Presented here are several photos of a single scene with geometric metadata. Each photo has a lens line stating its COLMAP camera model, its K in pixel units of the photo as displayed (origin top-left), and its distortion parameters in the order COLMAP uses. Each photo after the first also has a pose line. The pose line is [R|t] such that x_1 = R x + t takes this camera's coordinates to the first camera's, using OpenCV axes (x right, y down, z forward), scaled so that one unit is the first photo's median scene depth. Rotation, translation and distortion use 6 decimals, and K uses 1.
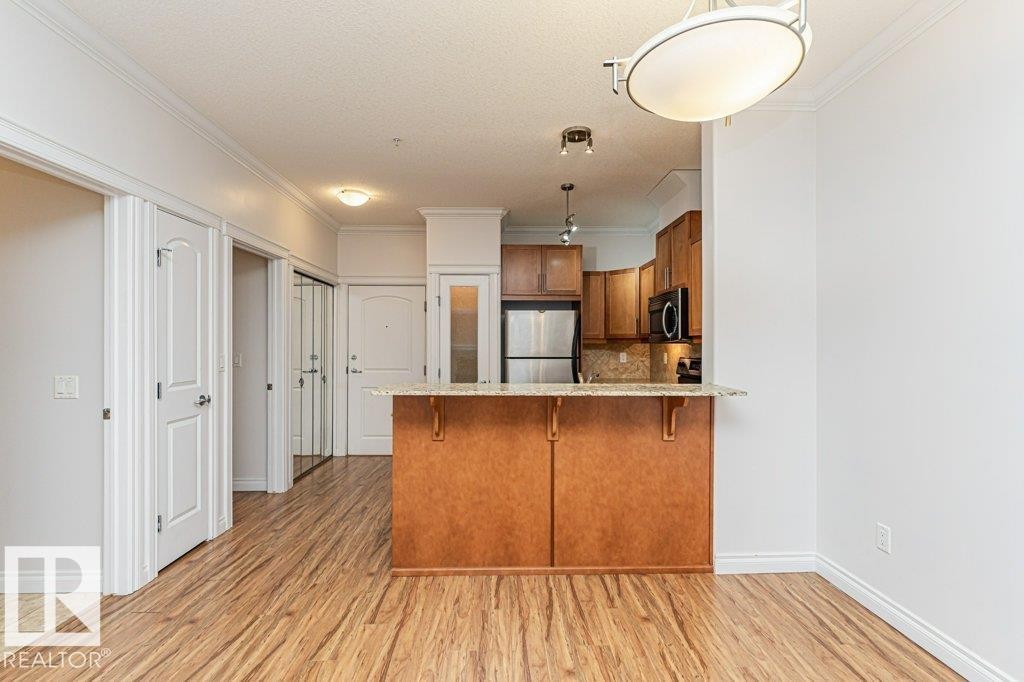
lens RADIAL K [[455.7, 0, 512.0], [0, 455.7, 341.0], [0, 0, 1]] dist [0.000253, 0.000072]
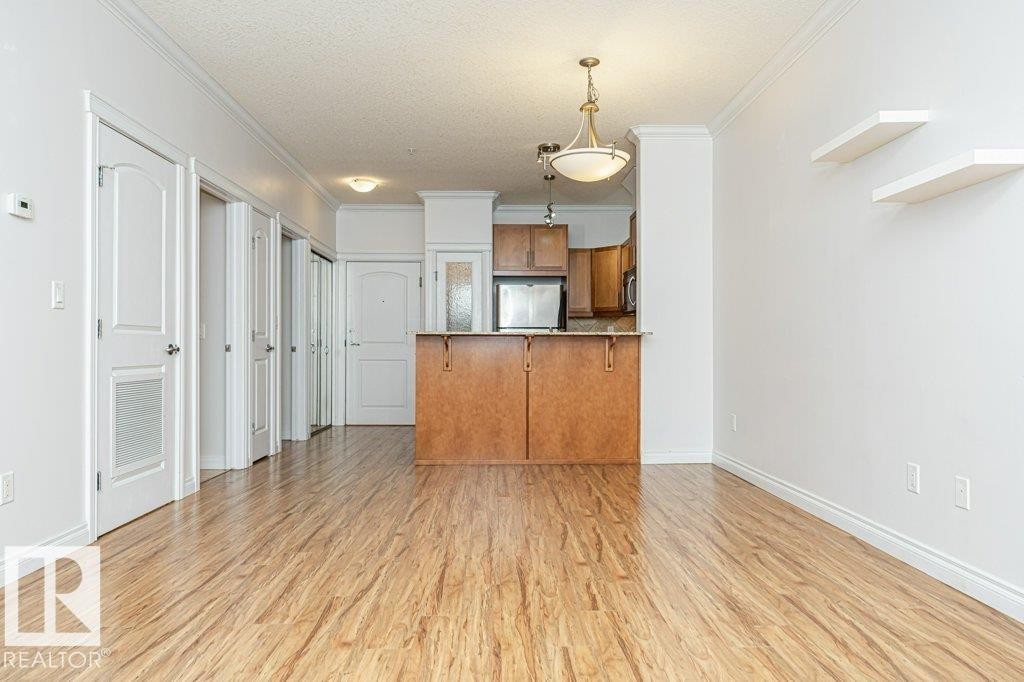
lens RADIAL K [[670.5, 0, 512.0], [0, 670.5, 341.0], [0, 0, 1]] dist [0.000047, 0.000148]
pose [[0.999999, 0.000042, -0.001147, 0.035839], [-0.000043, 0.999999, -0.001072, 0.106390], [0.001147, 0.001072, 0.999999, -0.927636]]
